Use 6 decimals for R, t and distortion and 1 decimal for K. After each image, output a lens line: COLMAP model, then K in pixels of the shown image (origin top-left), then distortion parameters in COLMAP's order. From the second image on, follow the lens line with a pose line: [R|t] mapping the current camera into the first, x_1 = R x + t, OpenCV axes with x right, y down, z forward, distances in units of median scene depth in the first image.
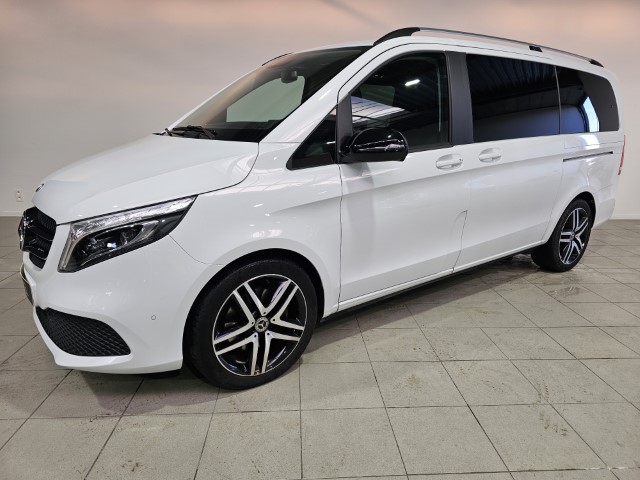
lens RADIAL K [[439.9, 0, 322.5], [0, 439.9, 239.9], [0, 0, 1]] dist [0.035512, -0.029879]
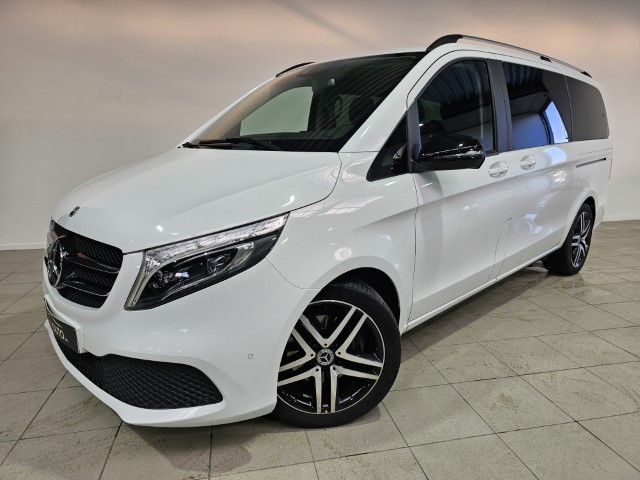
lens RADIAL K [[439.9, 0, 318.9], [0, 439.9, 238.0], [0, 0, 1]] dist [0.035512, -0.029879]
pose [[0.989443, -0.050430, 0.135864, -0.279030], [0.056259, 0.997638, -0.039408, -0.008675], [-0.133556, 0.046636, 0.989943, 0.096961]]
